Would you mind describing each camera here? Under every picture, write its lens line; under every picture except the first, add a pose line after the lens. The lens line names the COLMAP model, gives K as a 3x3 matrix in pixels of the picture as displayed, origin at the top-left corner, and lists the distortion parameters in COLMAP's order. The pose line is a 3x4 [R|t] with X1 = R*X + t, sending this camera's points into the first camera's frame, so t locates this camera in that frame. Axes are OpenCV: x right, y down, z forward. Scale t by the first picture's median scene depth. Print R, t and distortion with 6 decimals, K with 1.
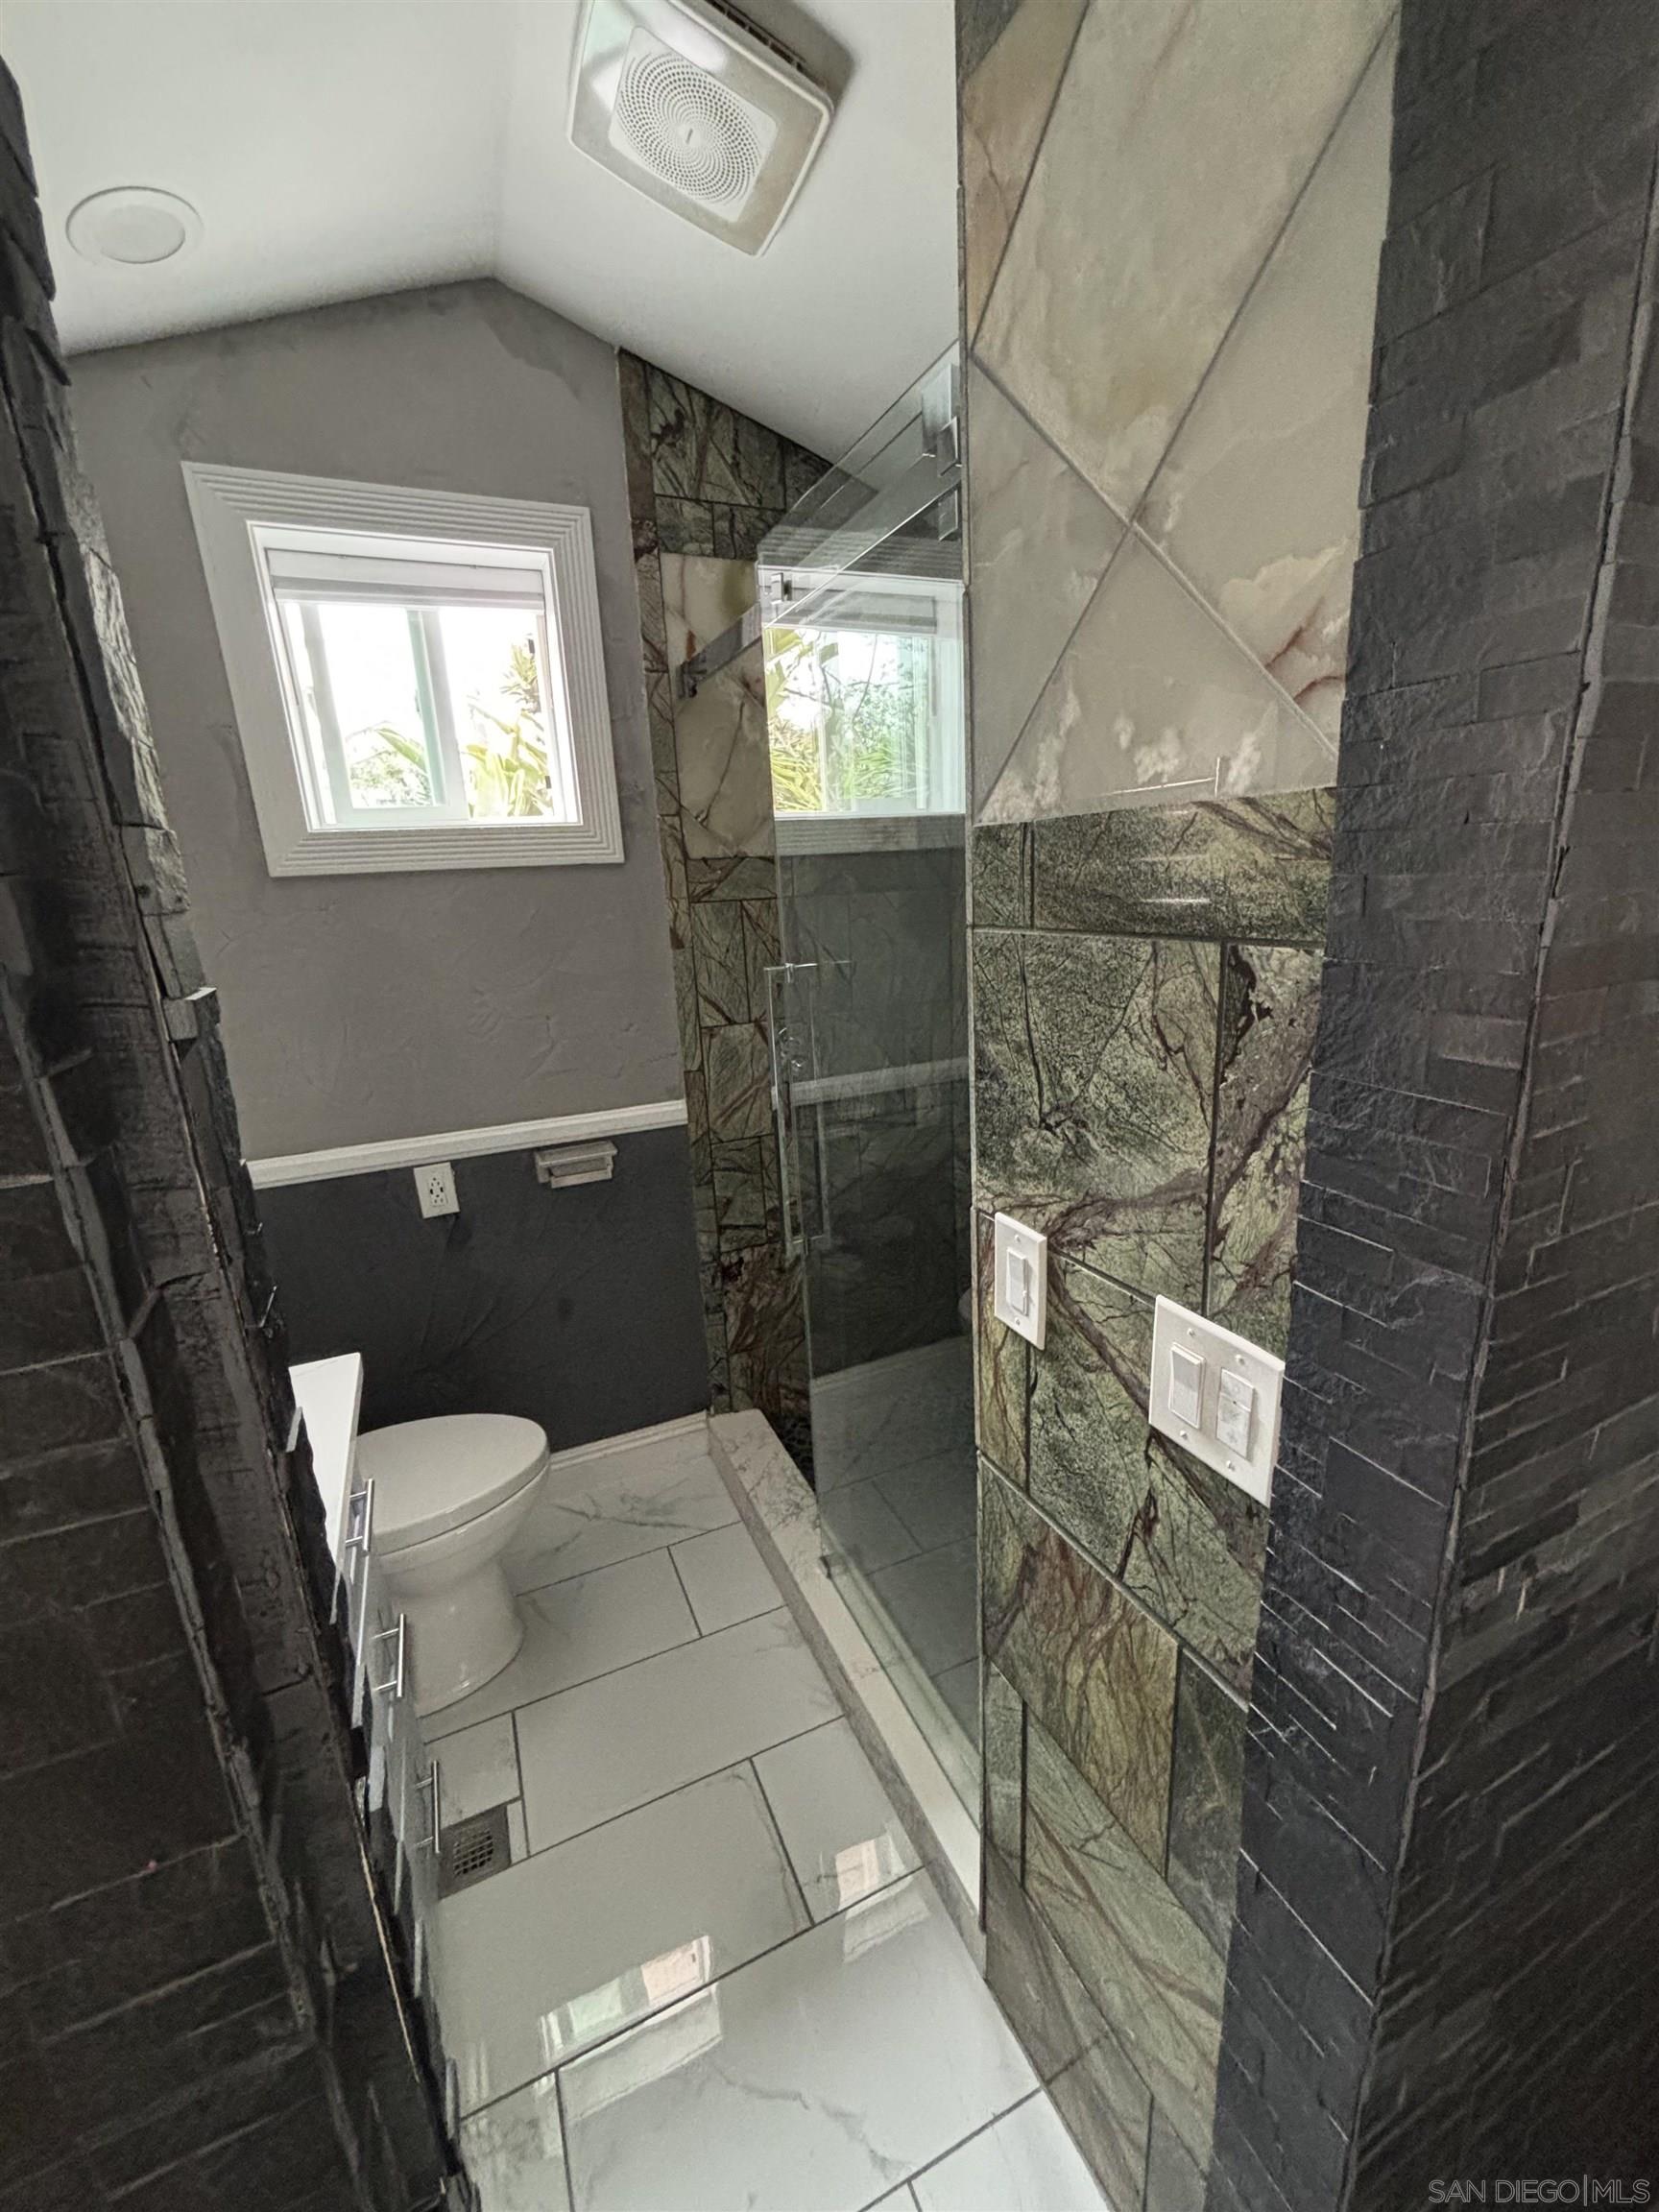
lens RADIAL K [[871.4, 0, 827.6], [0, 871.4, 1115.5], [0, 0, 1]] dist [-0.000402, 0.000008]
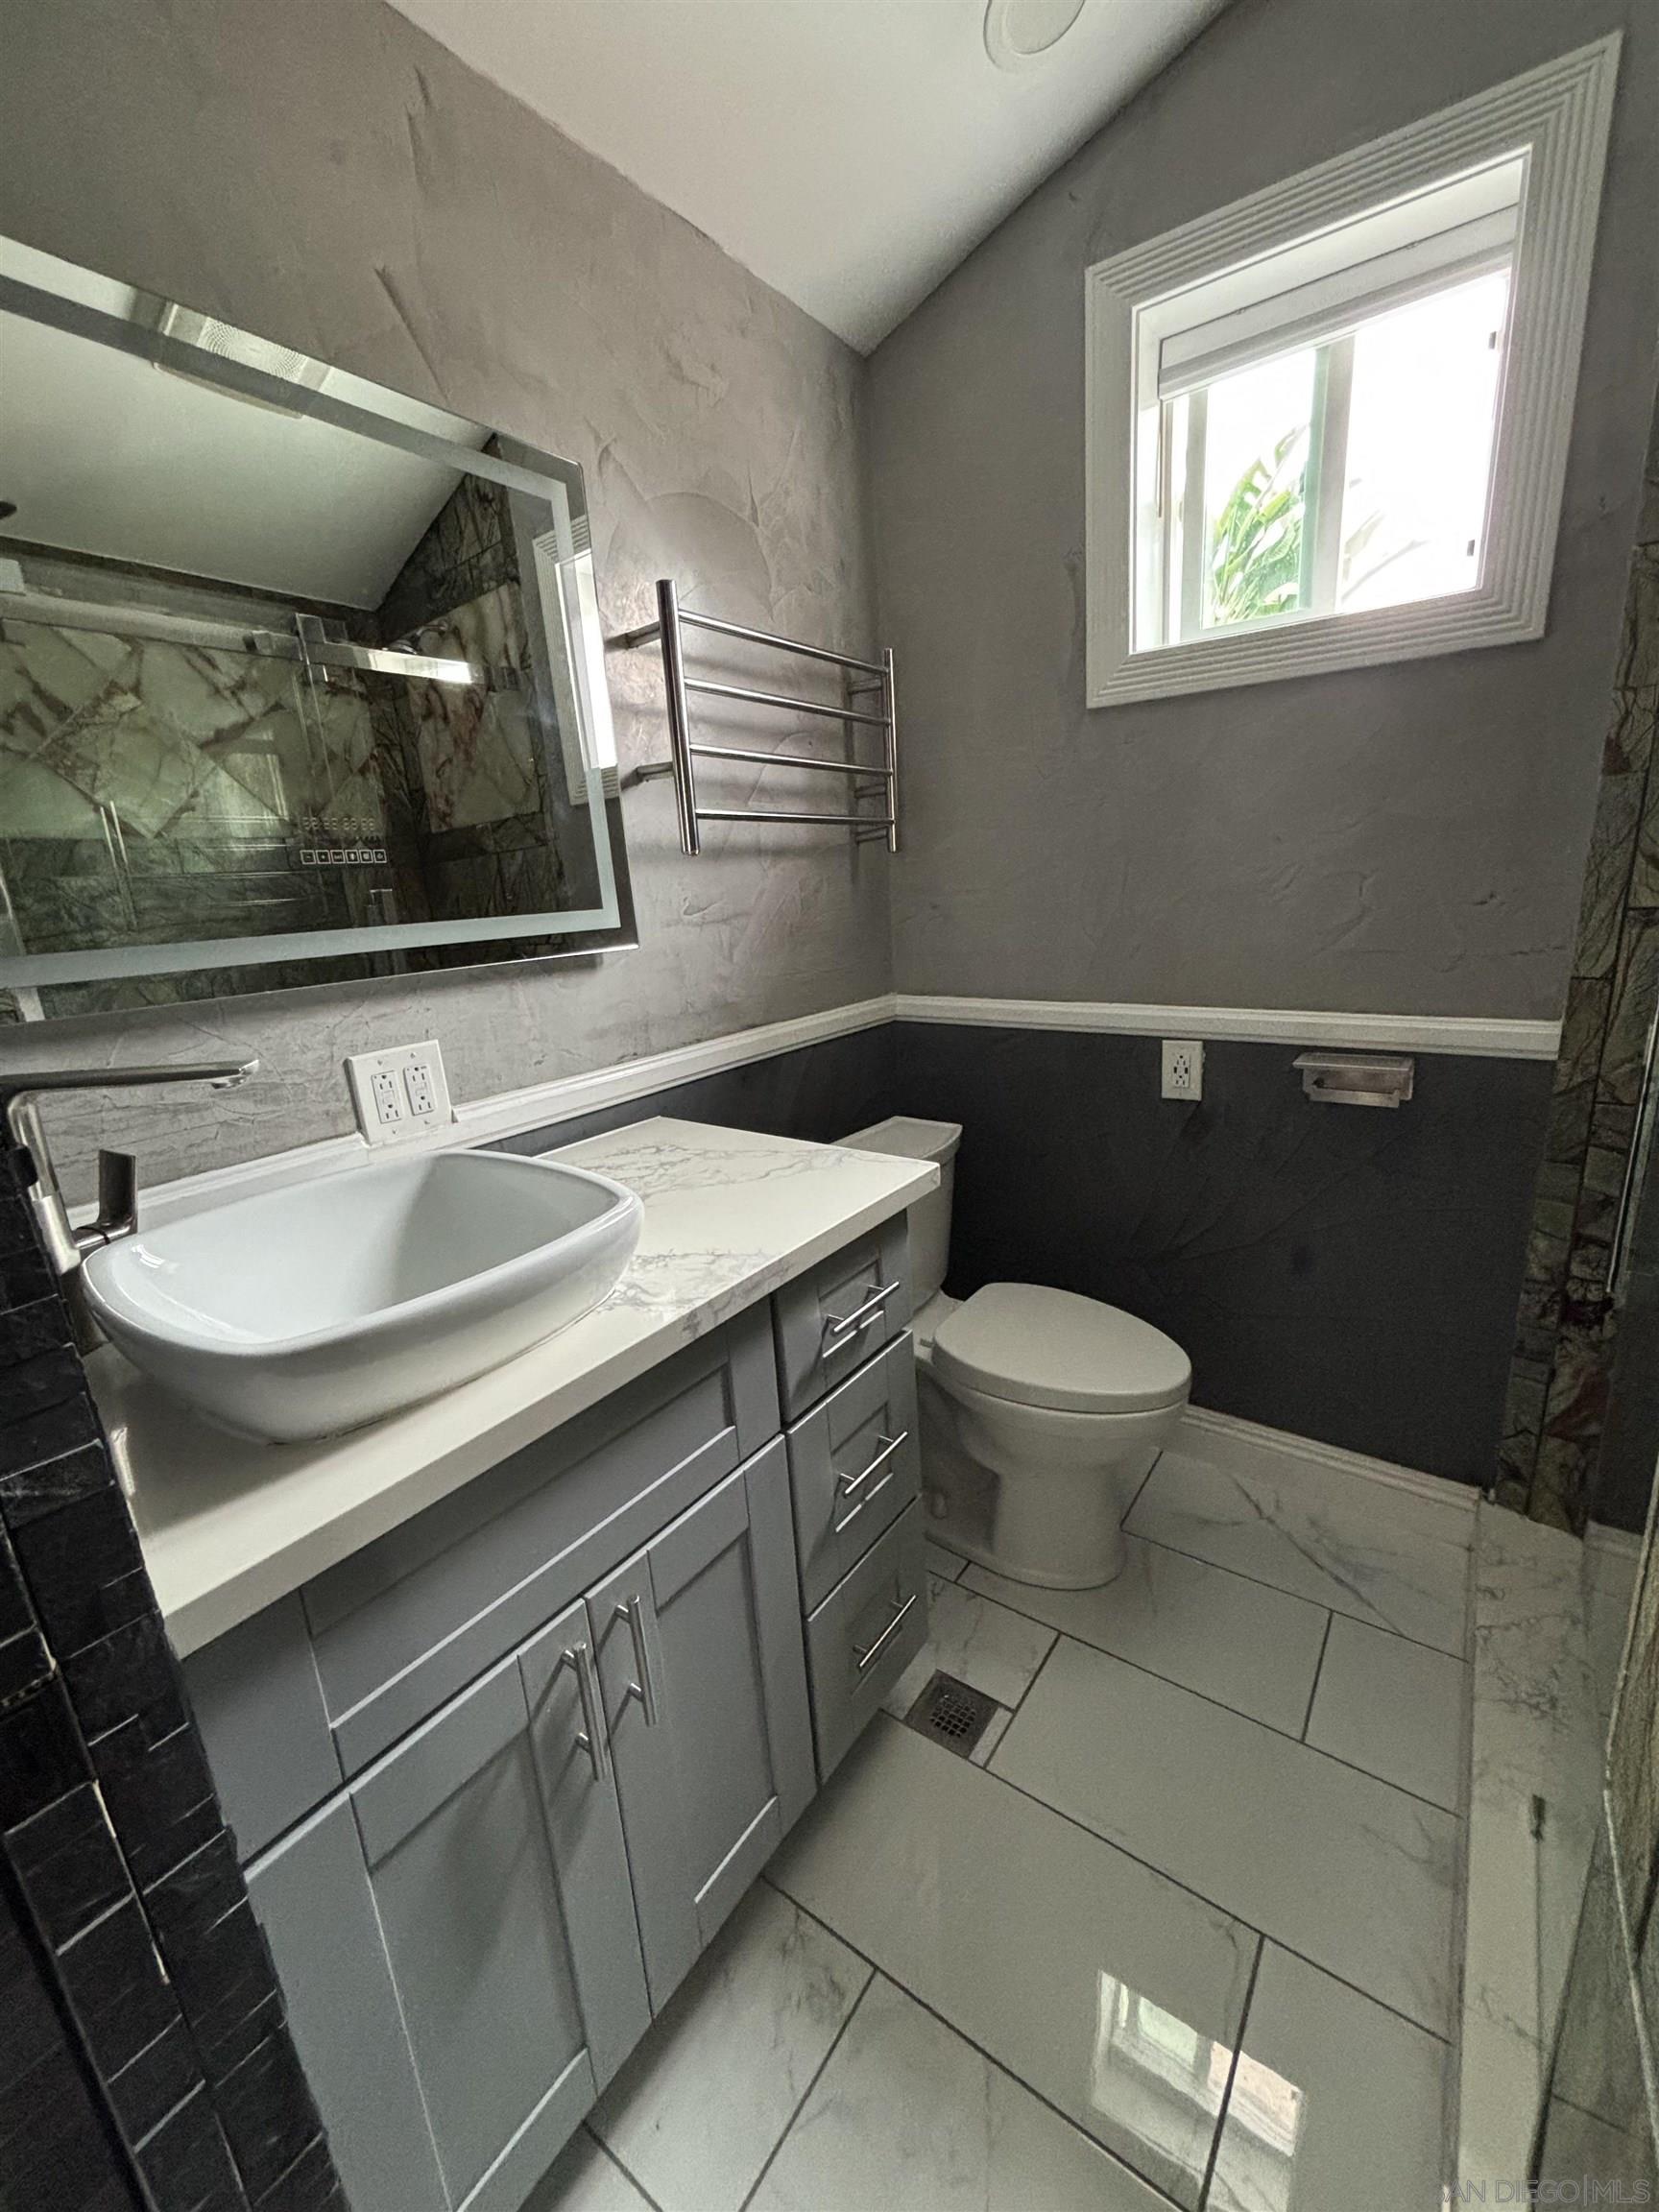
lens RADIAL K [[894.4, 0, 834.0], [0, 894.4, 1104.1], [0, 0, 1]] dist [-0.001919, 0.000223]
pose [[0.505768, 0.244250, -0.827370, 0.127983], [-0.190281, 0.967045, 0.169166, 0.032168], [0.841422, 0.071874, 0.535577, 0.216976]]
